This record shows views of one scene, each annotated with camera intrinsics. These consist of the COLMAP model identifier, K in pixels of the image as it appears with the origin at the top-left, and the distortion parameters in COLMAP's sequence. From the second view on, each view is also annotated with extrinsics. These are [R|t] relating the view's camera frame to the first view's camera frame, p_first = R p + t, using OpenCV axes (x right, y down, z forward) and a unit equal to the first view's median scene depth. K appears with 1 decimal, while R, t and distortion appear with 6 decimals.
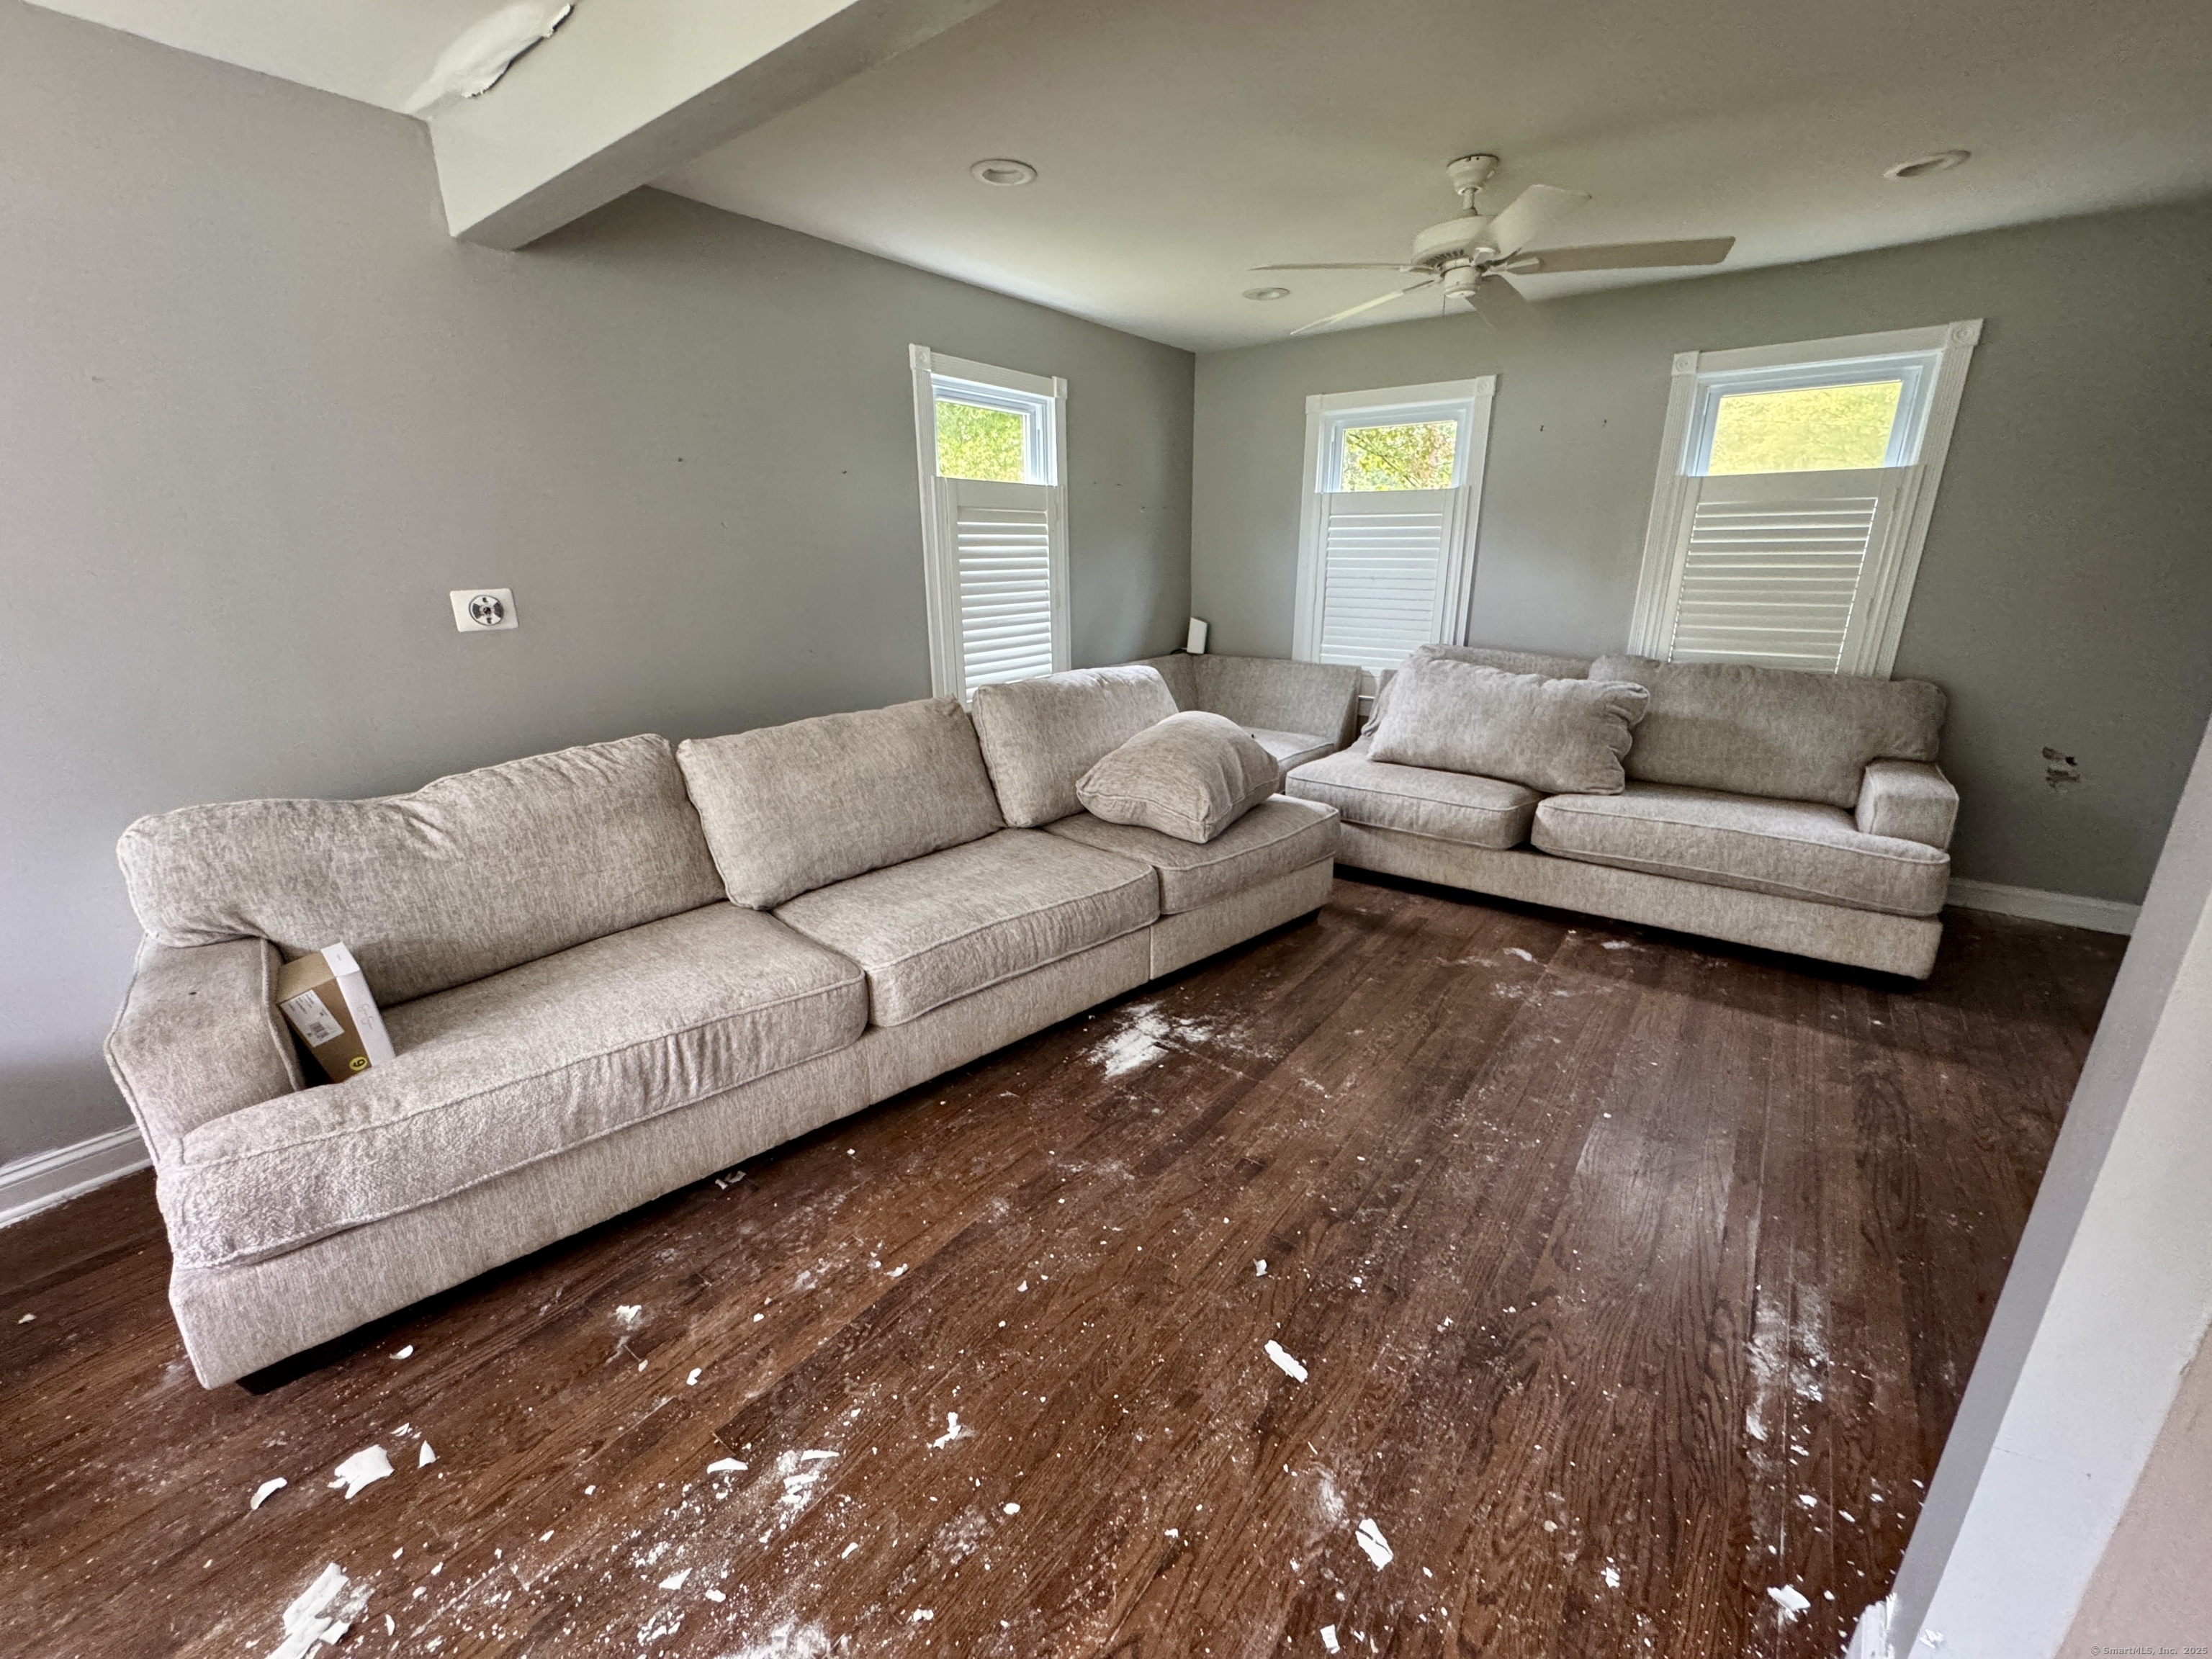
lens RADIAL K [[889.4, 0, 1106.2], [0, 889.4, 830.0], [0, 0, 1]] dist [-0.001437, -0.000337]
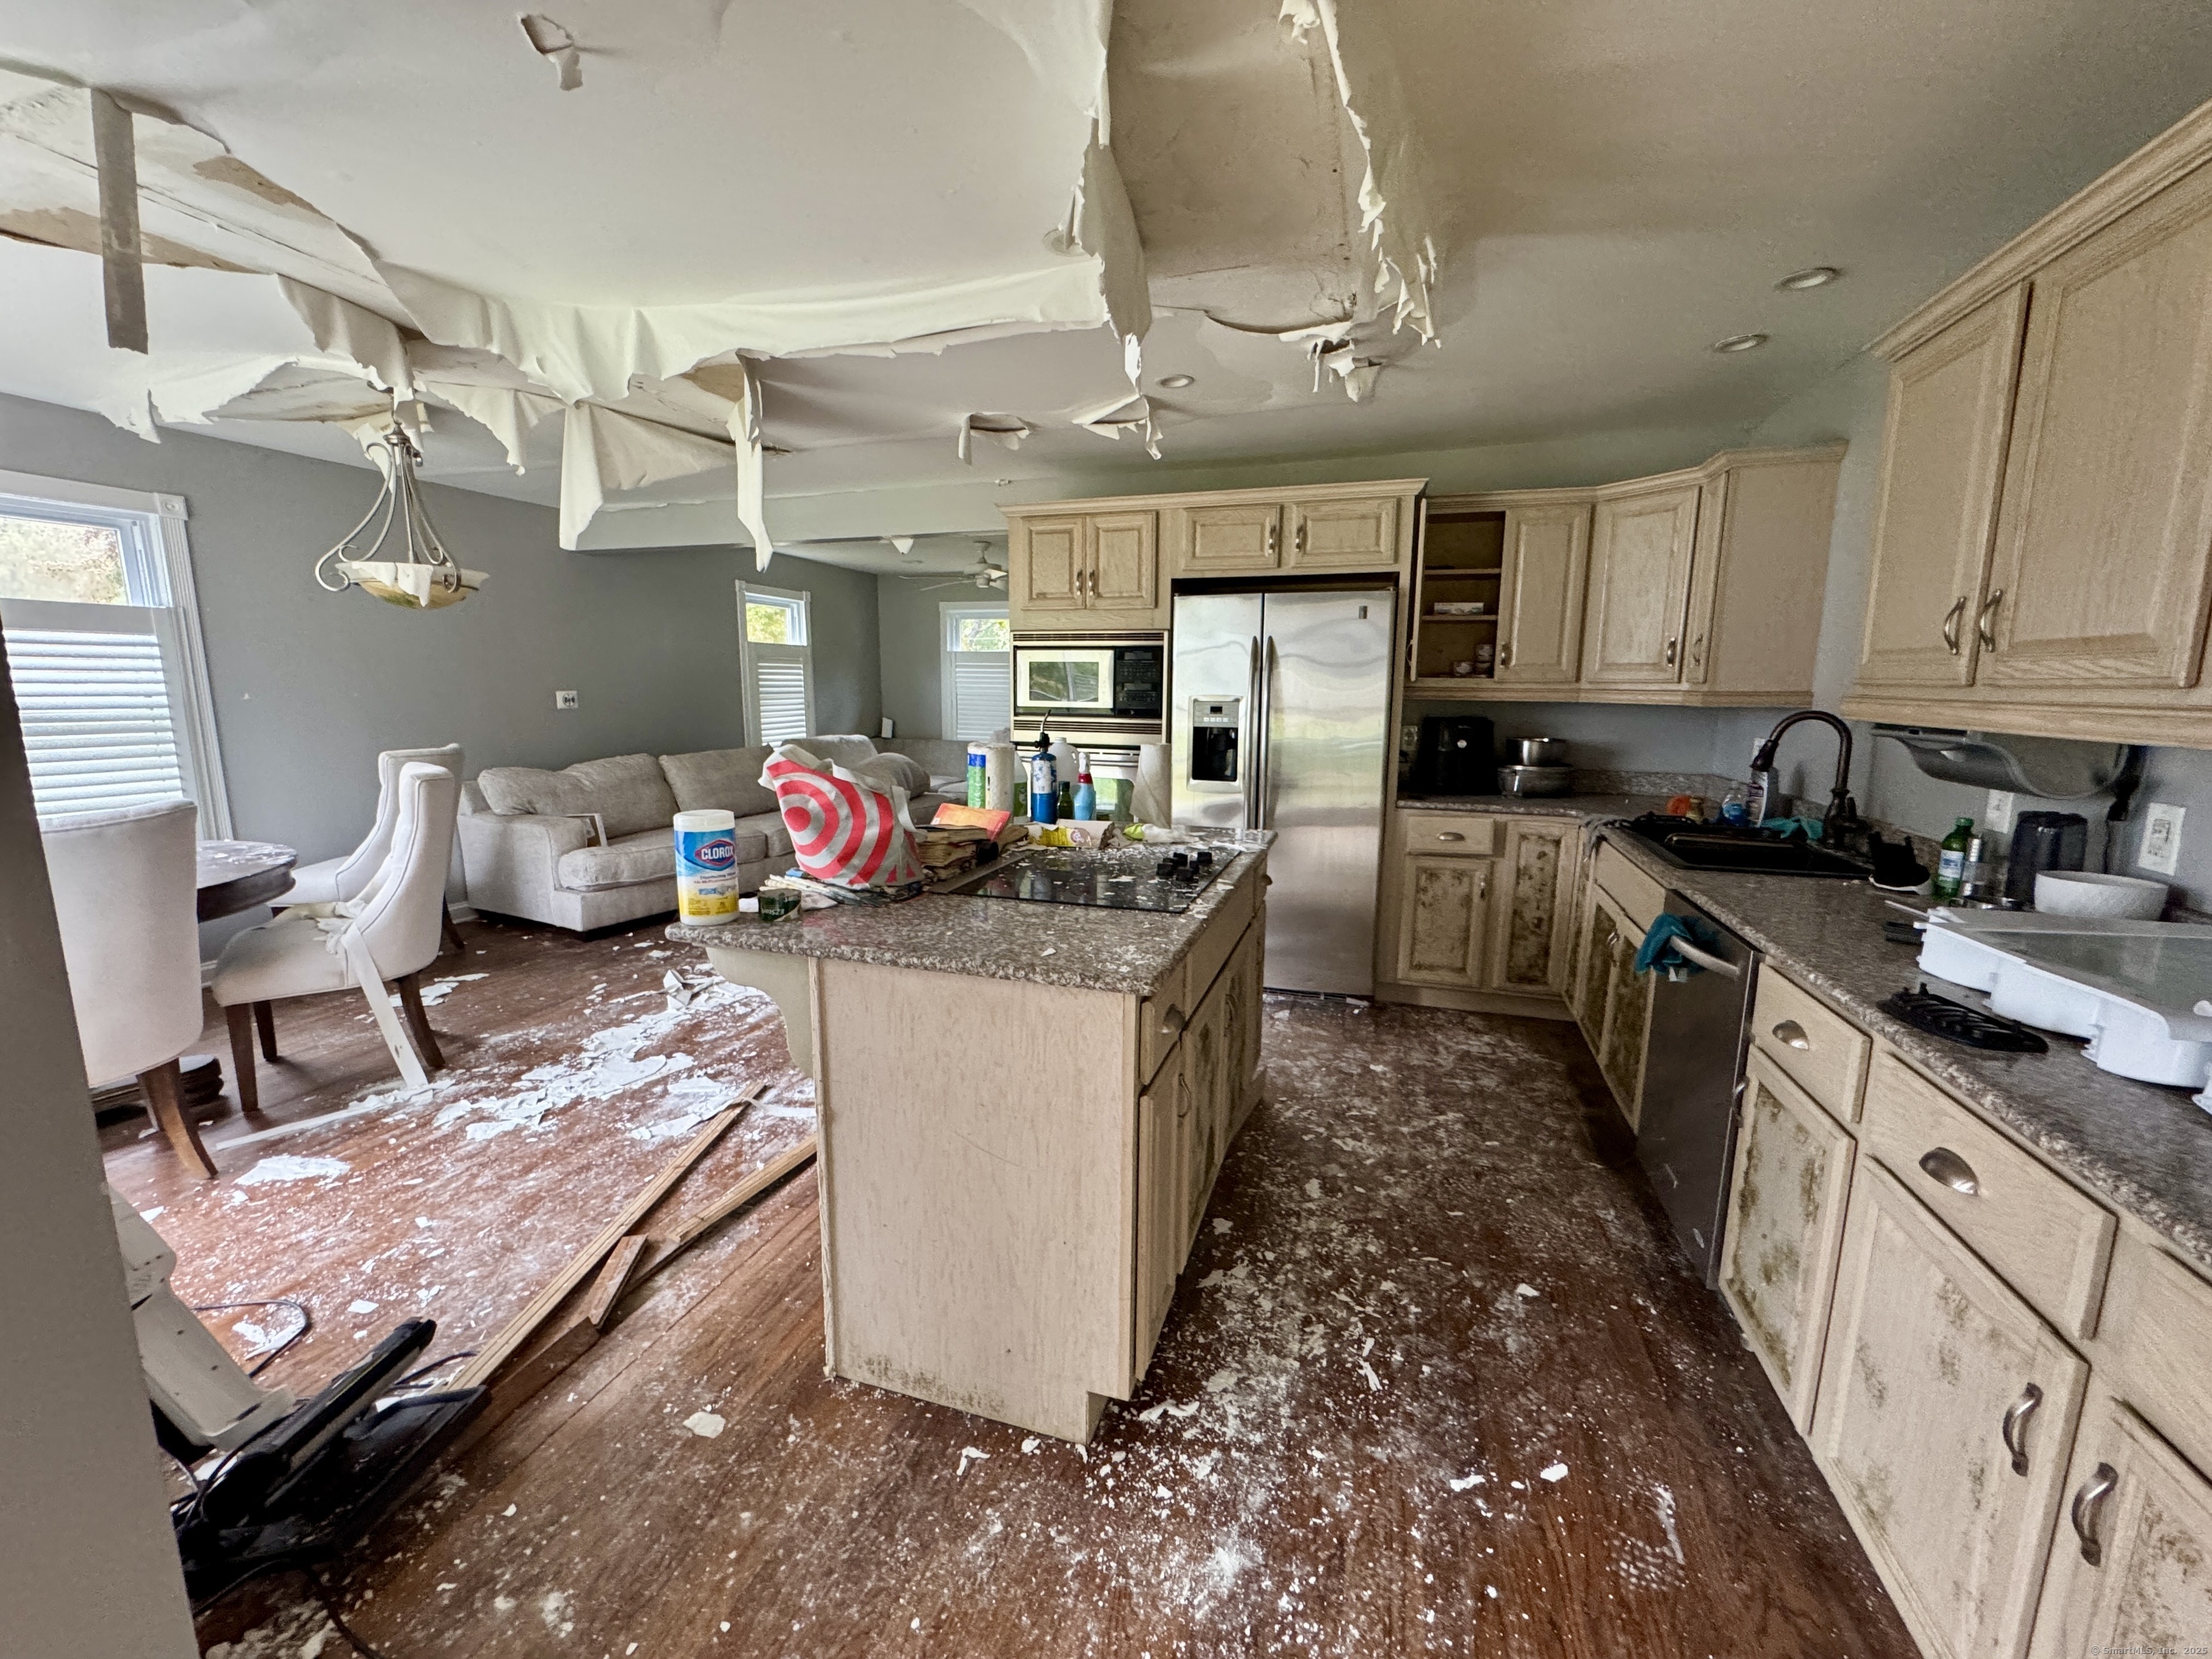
lens RADIAL K [[889.4, 0, 1106.0], [0, 889.4, 830.9], [0, 0, 1]] dist [-0.001437, -0.000337]
pose [[0.941981, -0.041723, 0.333063, -0.160262], [0.087405, 0.988504, -0.123372, 0.455540], [-0.324086, 0.145325, 0.934799, -1.430519]]
